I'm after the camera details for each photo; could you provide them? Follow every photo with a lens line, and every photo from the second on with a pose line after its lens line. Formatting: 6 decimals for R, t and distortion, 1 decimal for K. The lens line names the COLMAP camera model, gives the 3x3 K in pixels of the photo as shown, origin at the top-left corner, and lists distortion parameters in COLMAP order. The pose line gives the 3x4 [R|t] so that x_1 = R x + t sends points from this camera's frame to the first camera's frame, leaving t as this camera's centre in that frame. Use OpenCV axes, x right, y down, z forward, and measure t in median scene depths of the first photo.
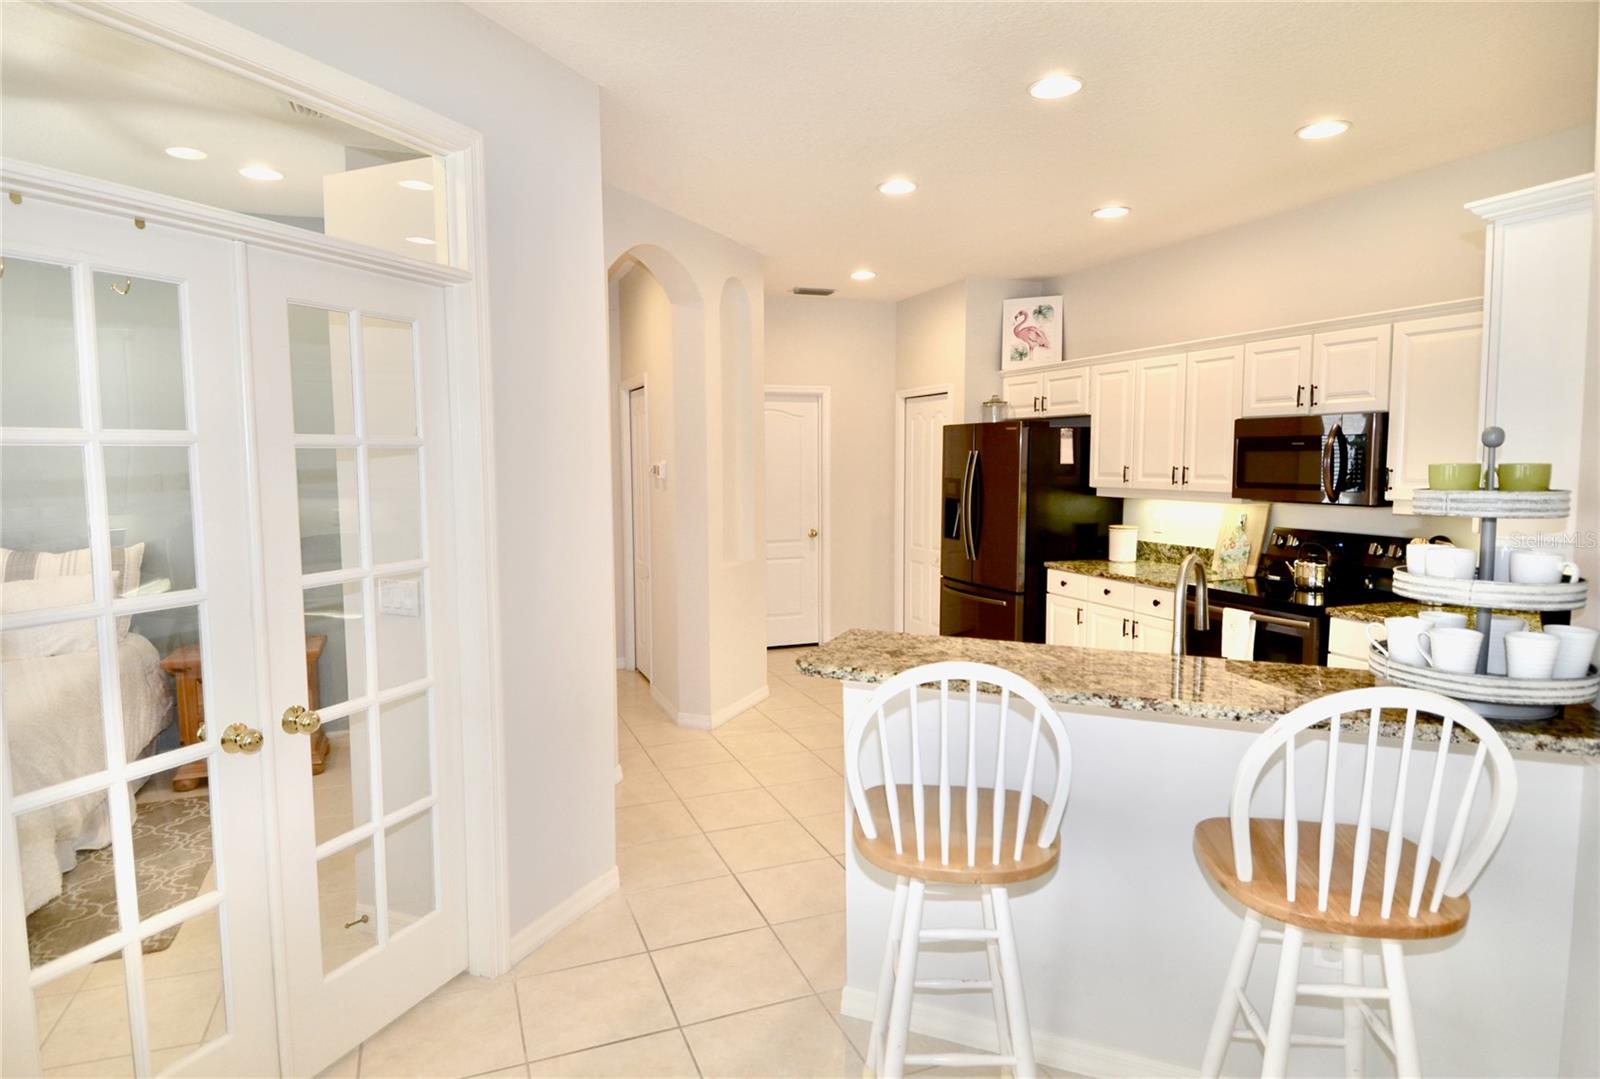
lens RADIAL K [[915.2, 0, 792.1], [0, 915.2, 534.4], [0, 0, 1]] dist [0.057942, -0.054875]
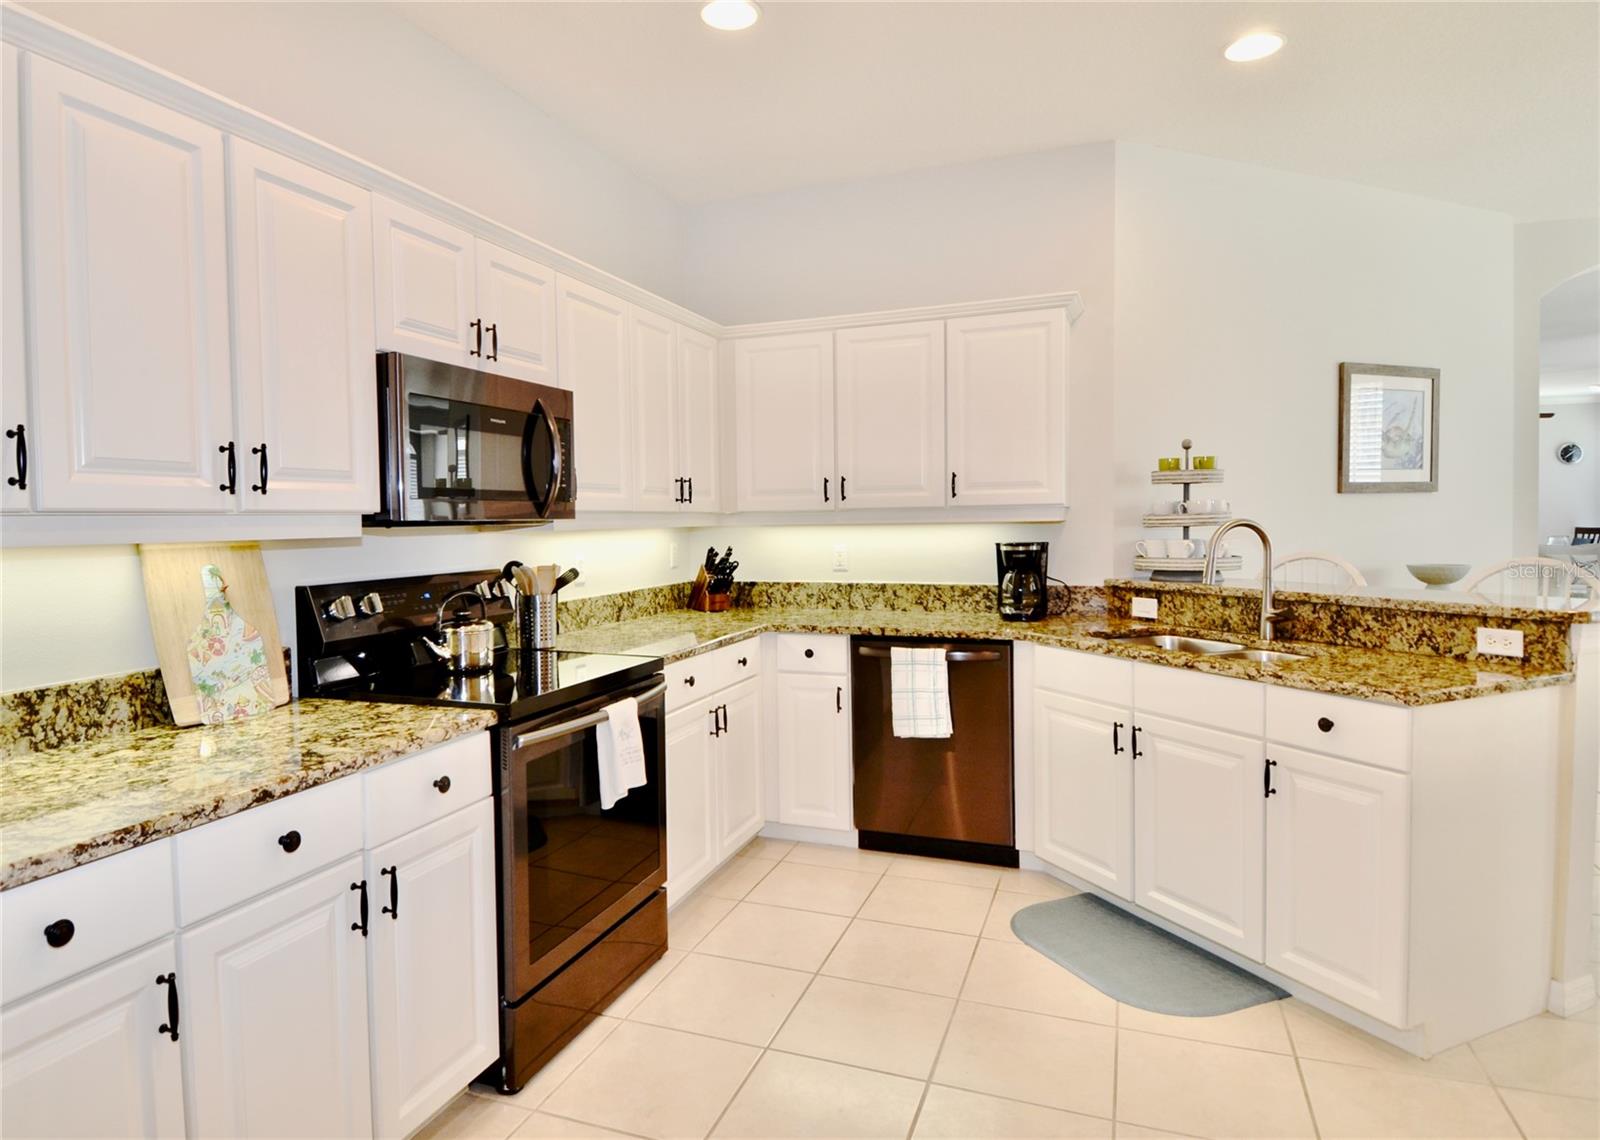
lens RADIAL K [[934.3, 0, 755.5], [0, 934.3, 556.0], [0, 0, 1]] dist [0.057826, -0.067372]
pose [[-0.731960, -0.010875, 0.681261, 0.018833], [0.077659, 0.992025, 0.099274, -0.050958], [-0.676907, 0.125570, -0.725278, 1.137575]]
